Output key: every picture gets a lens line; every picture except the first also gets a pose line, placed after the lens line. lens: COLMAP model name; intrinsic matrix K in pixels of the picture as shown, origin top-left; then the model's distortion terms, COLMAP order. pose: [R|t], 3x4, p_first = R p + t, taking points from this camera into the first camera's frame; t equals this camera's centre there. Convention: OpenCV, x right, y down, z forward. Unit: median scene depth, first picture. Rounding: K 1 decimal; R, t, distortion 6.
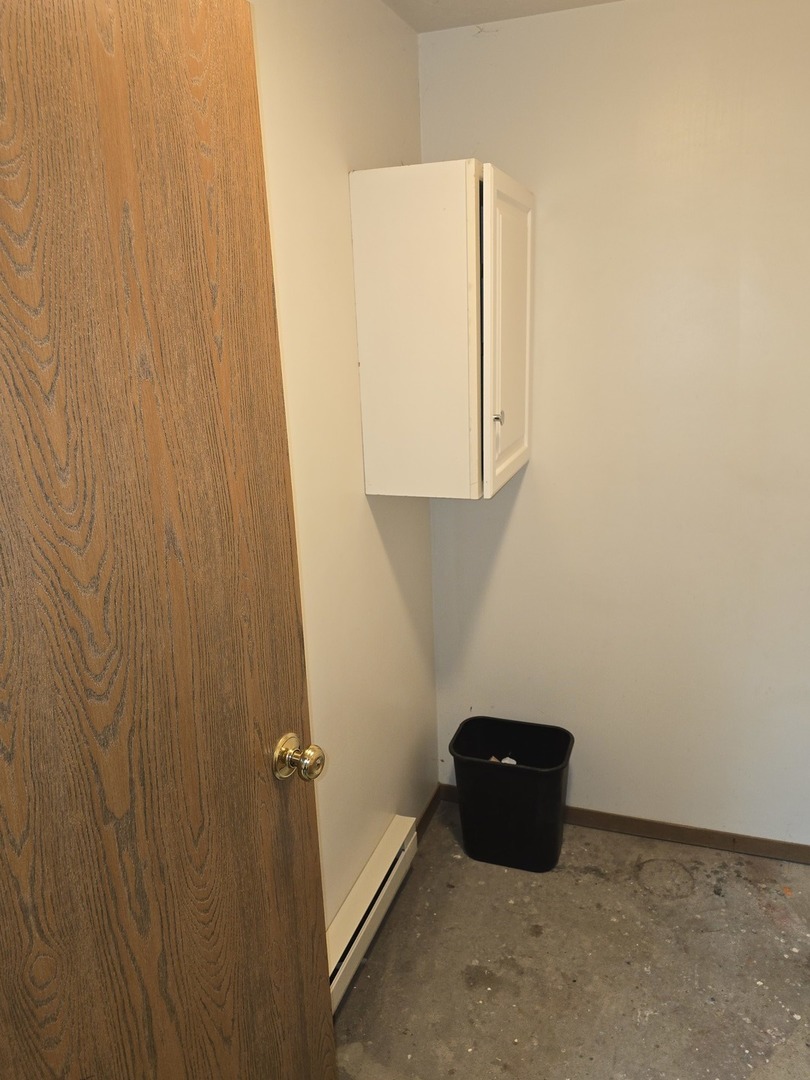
lens RADIAL K [[778.7, 0, 409.7], [0, 778.7, 544.5], [0, 0, 1]] dist [0.060735, -0.069703]
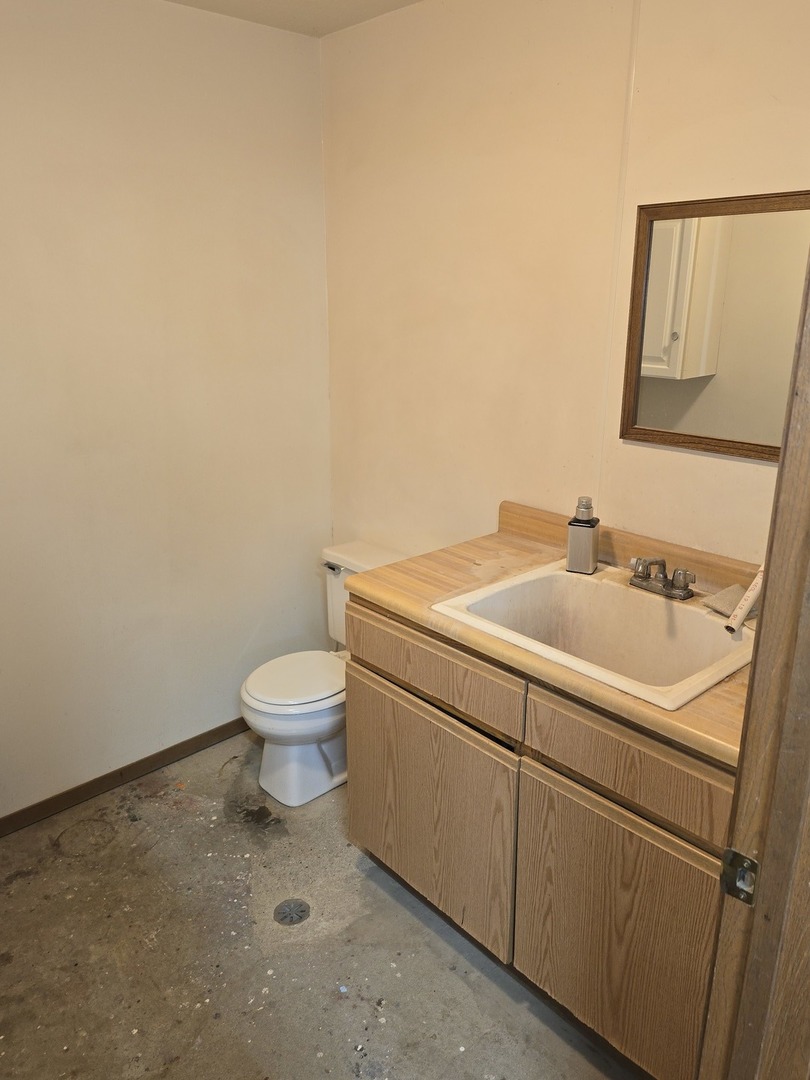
lens RADIAL K [[778.7, 0, 410.5], [0, 778.7, 541.0], [0, 0, 1]] dist [0.060735, -0.069703]
pose [[0.453774, -0.230085, 0.860901, -0.305403], [0.217571, 0.965460, 0.143349, -0.009760], [-0.864148, 0.122259, 0.488161, 0.081900]]
